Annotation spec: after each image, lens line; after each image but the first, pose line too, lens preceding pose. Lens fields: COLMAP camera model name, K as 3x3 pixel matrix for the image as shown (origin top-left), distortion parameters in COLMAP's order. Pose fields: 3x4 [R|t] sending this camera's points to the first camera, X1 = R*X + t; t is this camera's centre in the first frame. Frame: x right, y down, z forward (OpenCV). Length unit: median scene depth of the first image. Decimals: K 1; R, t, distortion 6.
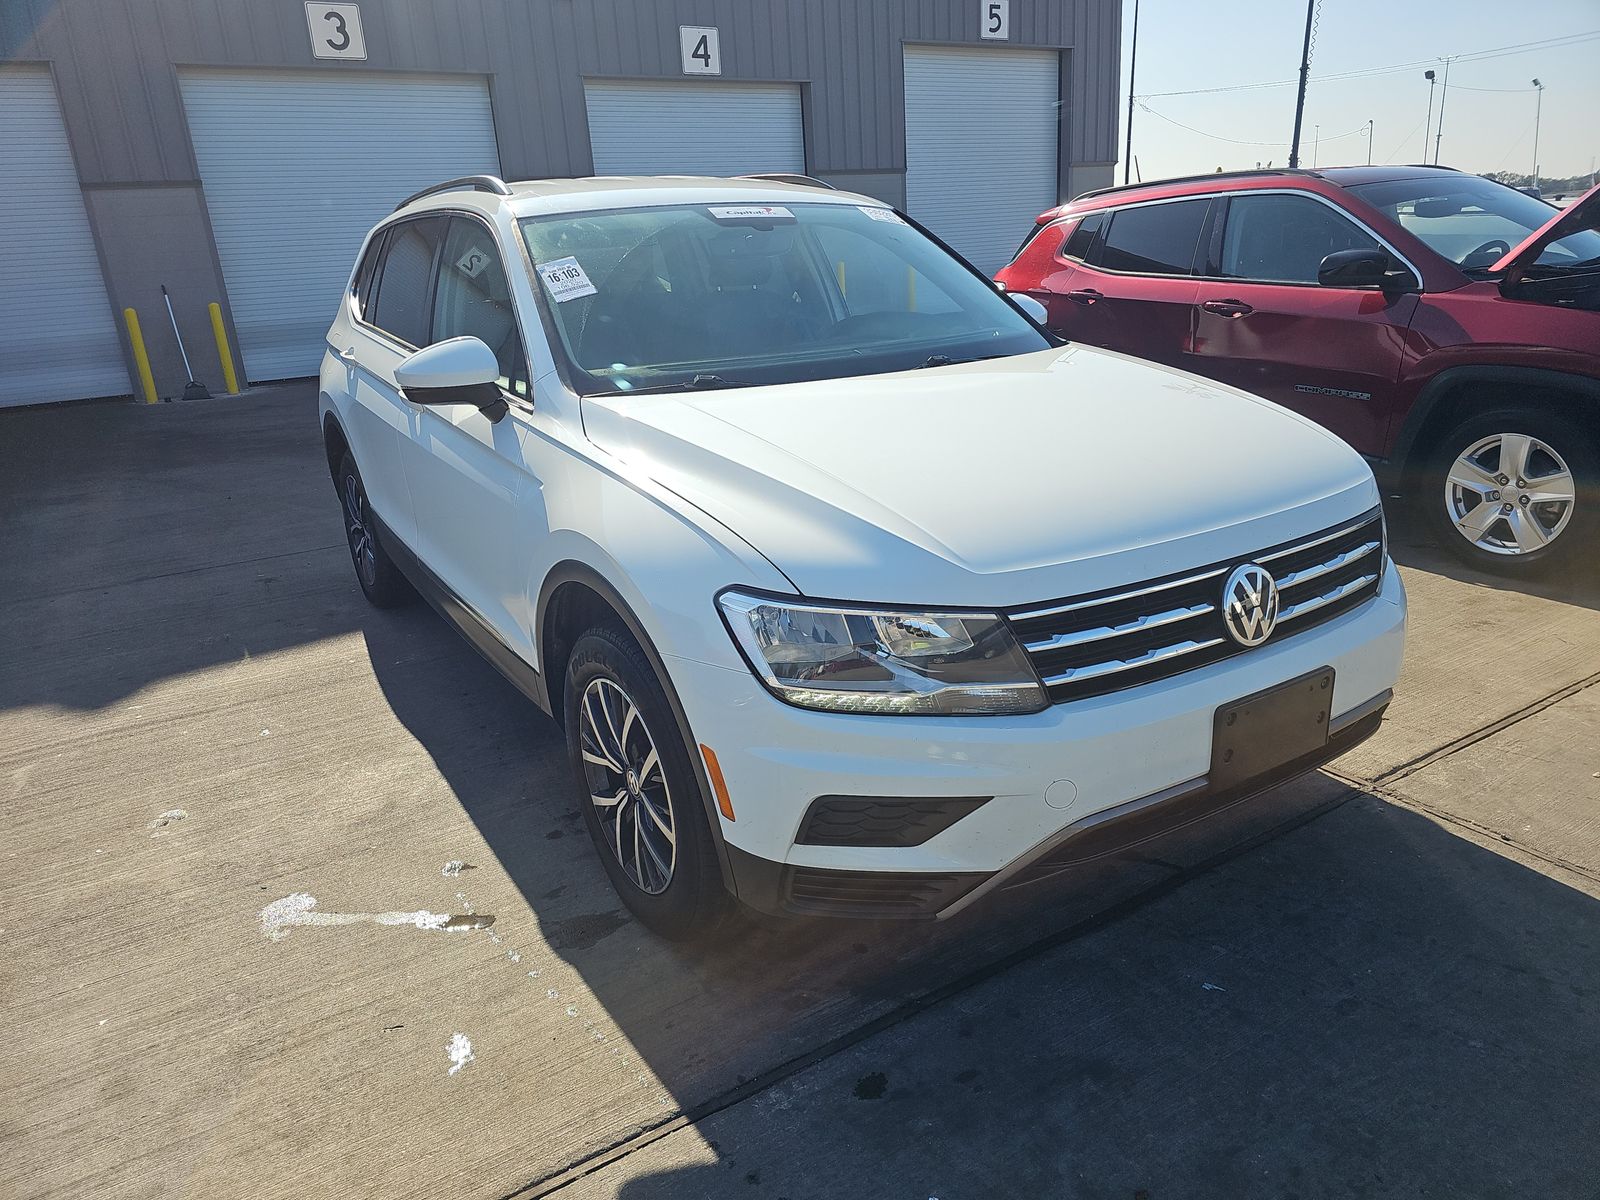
lens RADIAL K [[1080.3, 0, 792.0], [0, 1080.3, 612.0], [0, 0, 1]] dist [0.056039, -0.053512]
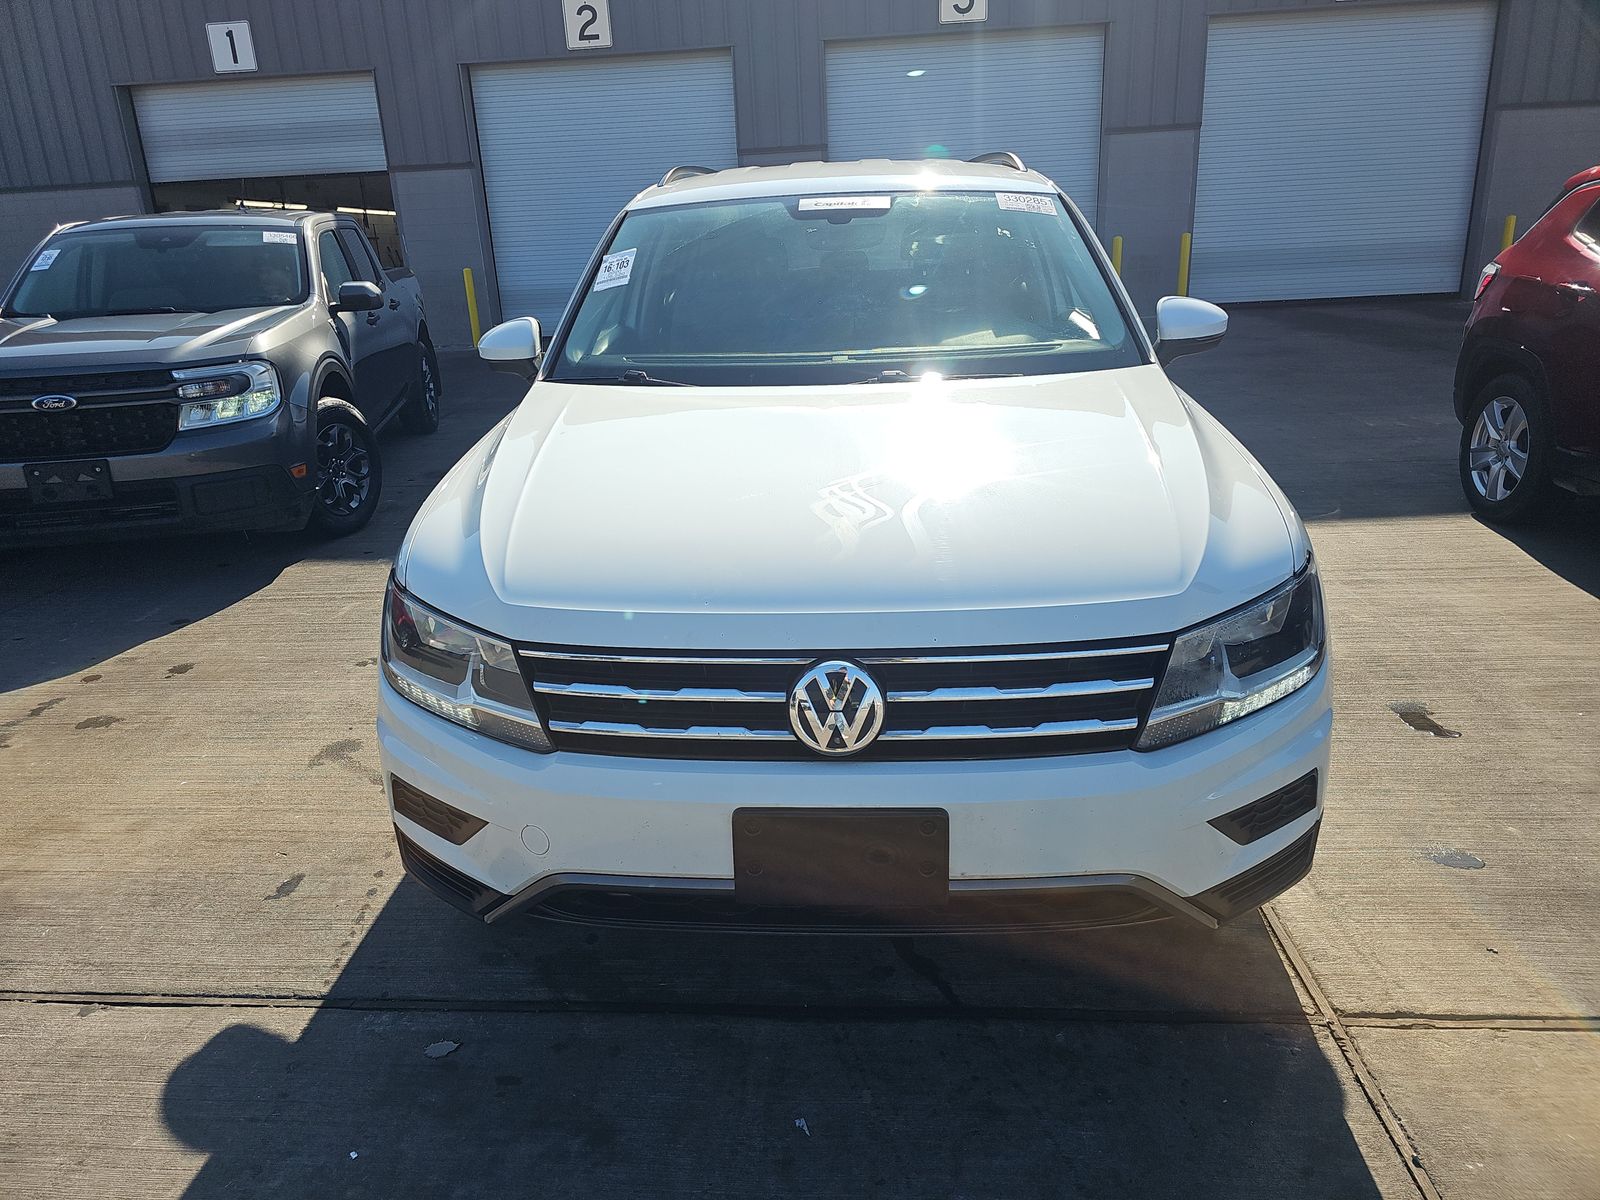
lens RADIAL K [[1080.3, 0, 786.2], [0, 1080.3, 589.5], [0, 0, 1]] dist [0.056039, -0.053512]
pose [[0.806922, 0.204021, -0.554303, 0.816751], [-0.187515, 0.978389, 0.087141, -0.159531], [0.560102, 0.033624, 0.827741, 0.269296]]
